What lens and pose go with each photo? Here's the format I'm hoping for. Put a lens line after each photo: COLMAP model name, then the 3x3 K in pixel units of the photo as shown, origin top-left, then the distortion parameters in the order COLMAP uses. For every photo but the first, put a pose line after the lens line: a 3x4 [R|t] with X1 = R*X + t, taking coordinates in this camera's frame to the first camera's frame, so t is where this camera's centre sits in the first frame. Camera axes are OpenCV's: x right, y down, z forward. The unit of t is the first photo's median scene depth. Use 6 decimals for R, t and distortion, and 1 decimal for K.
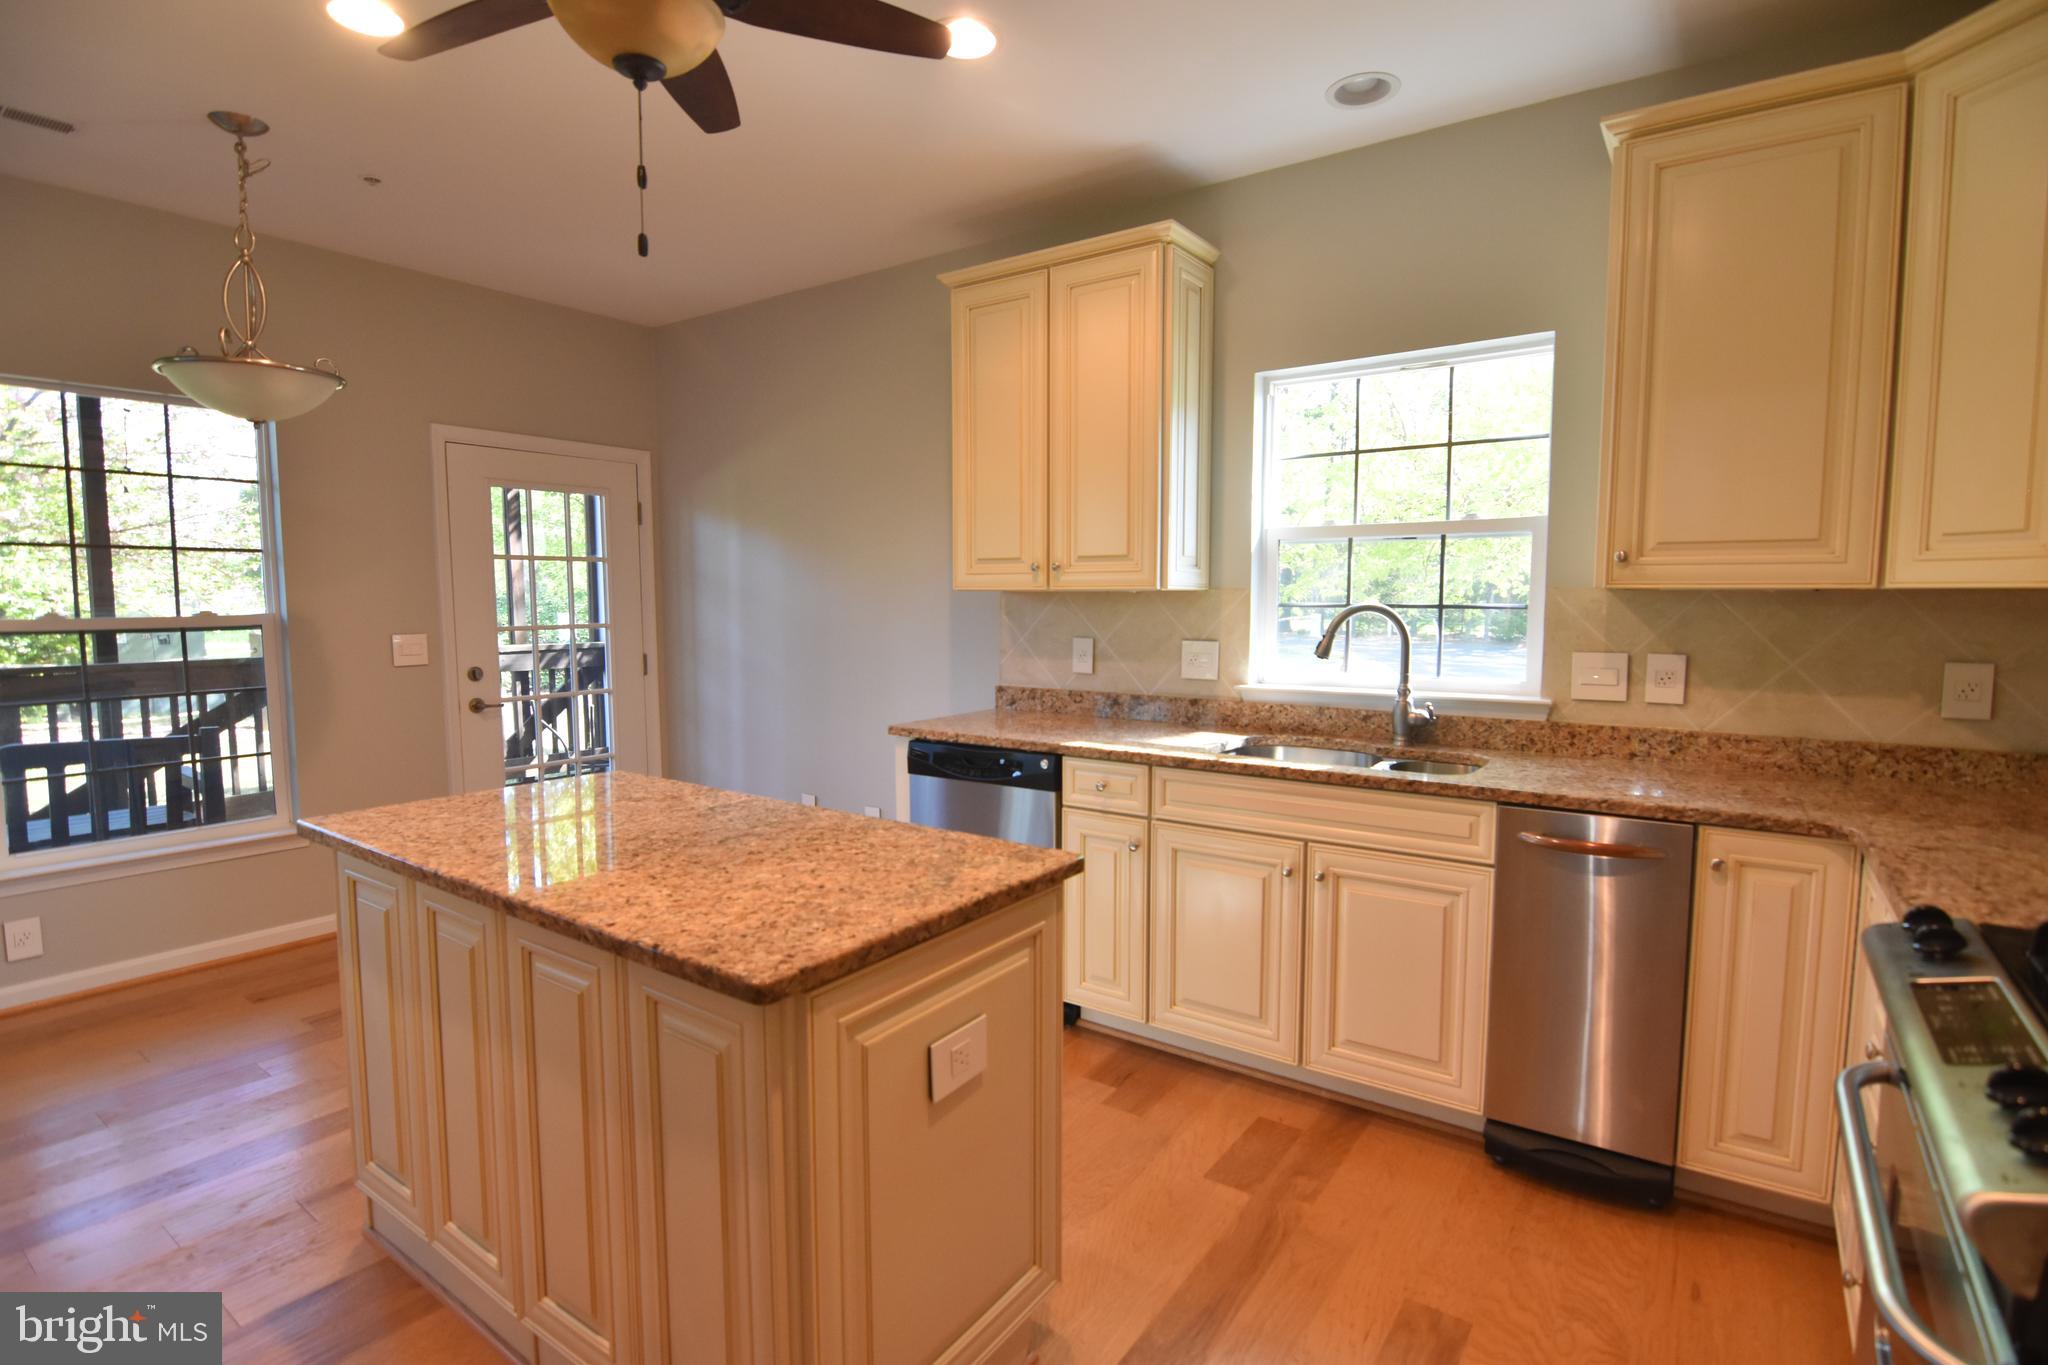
lens RADIAL K [[991.0, 0, 1032.7], [0, 991.0, 678.9], [0, 0, 1]] dist [-0.000645, -0.012450]
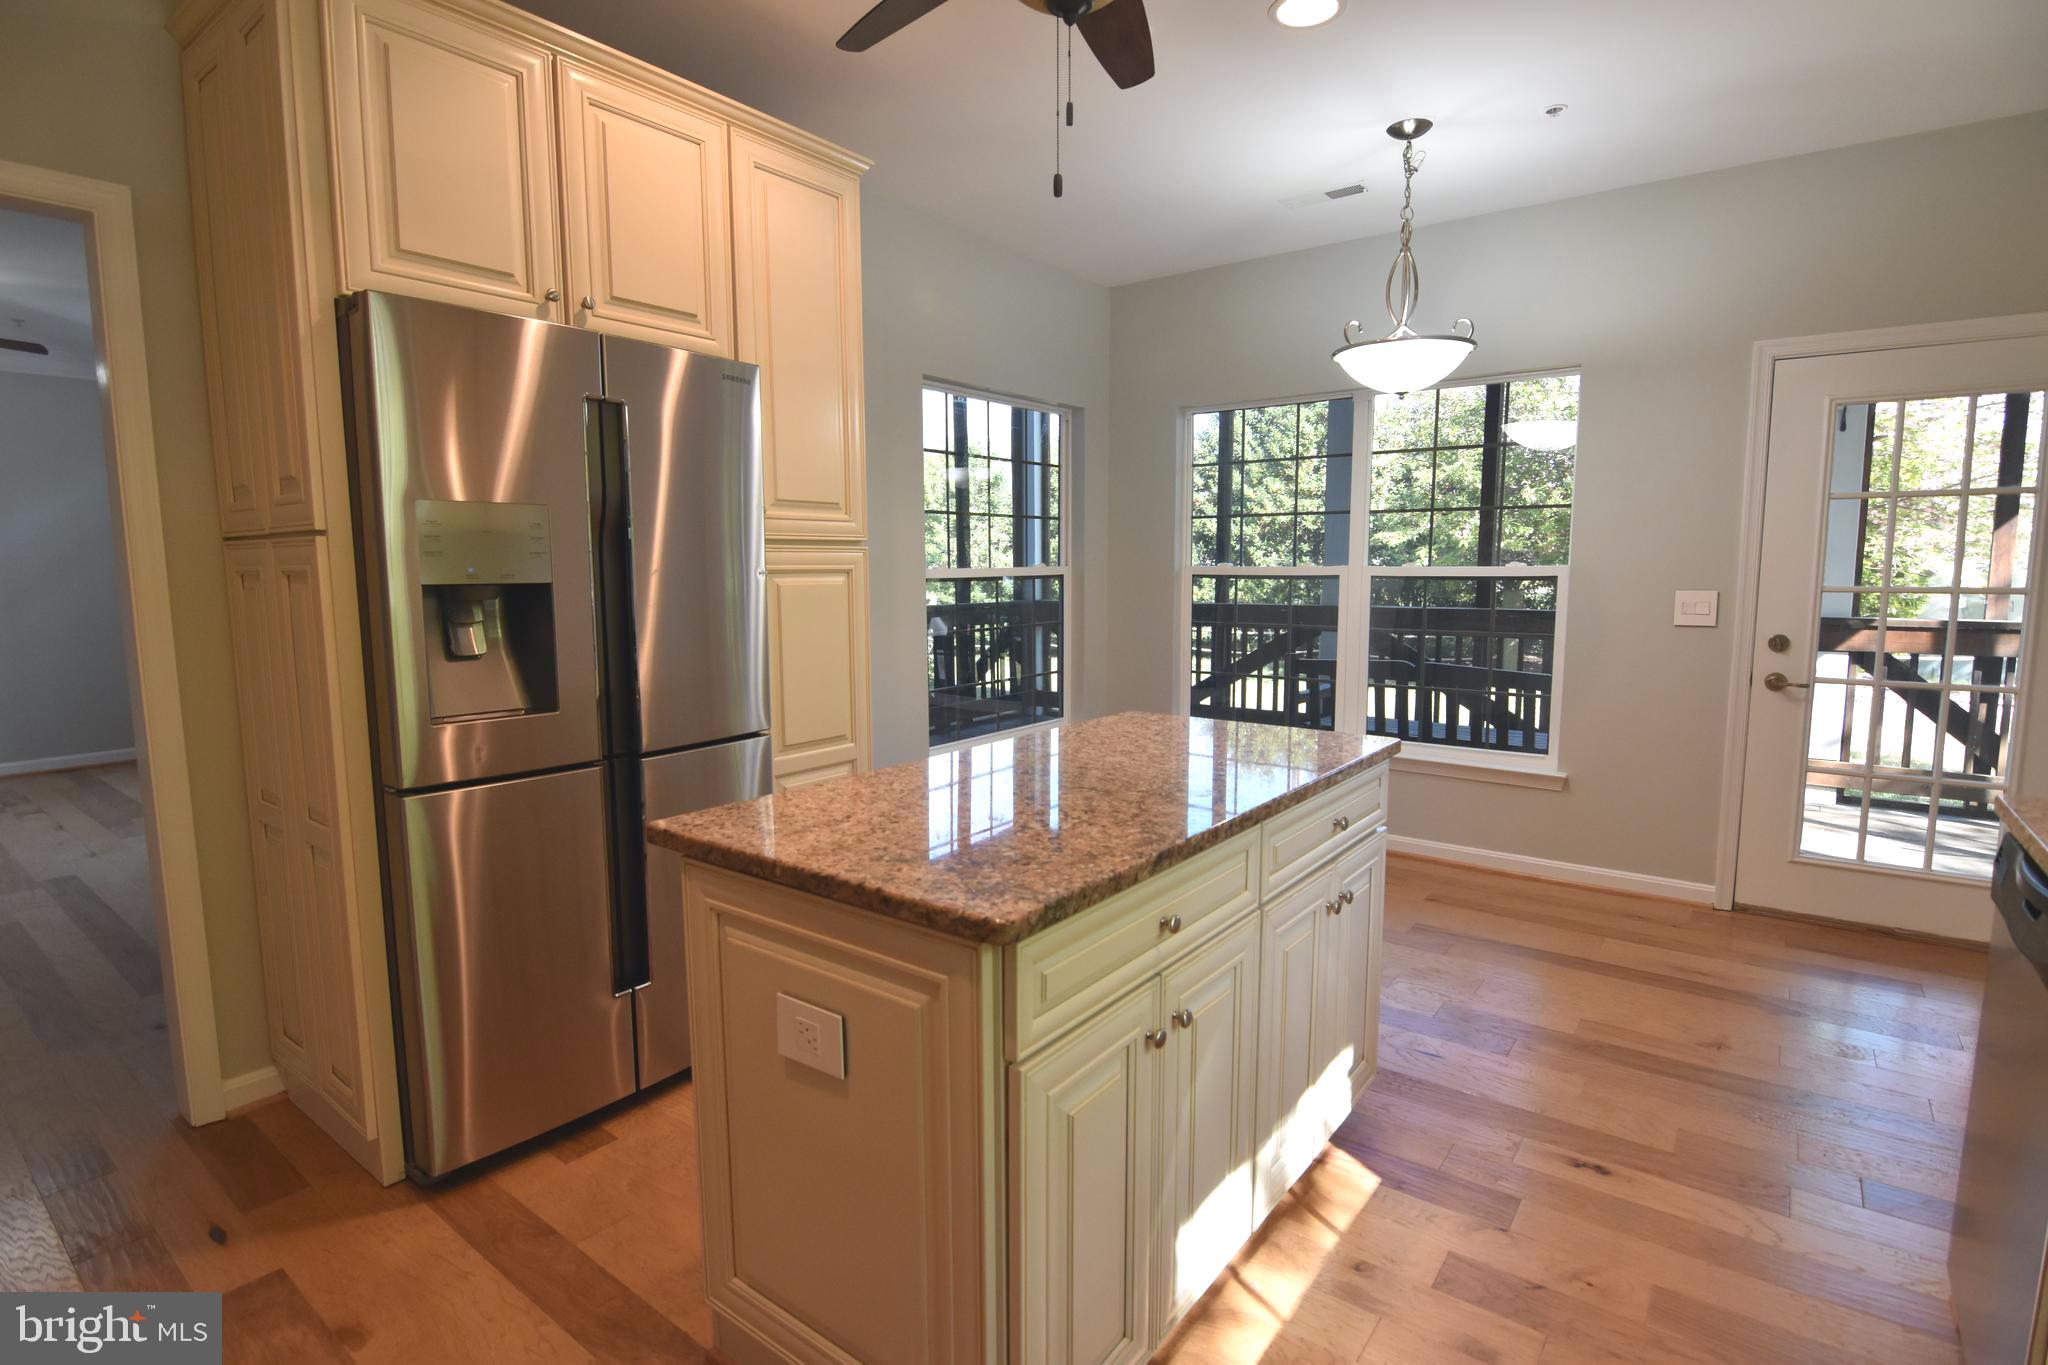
lens RADIAL K [[991.0, 0, 1032.7], [0, 991.0, 678.9], [0, 0, 1]] dist [-0.000645, -0.012450]
pose [[-0.038092, 0.114439, -0.992700, 0.350654], [-0.080343, 0.989854, 0.117193, -0.028077], [0.996039, 0.084221, -0.028511, 0.539313]]
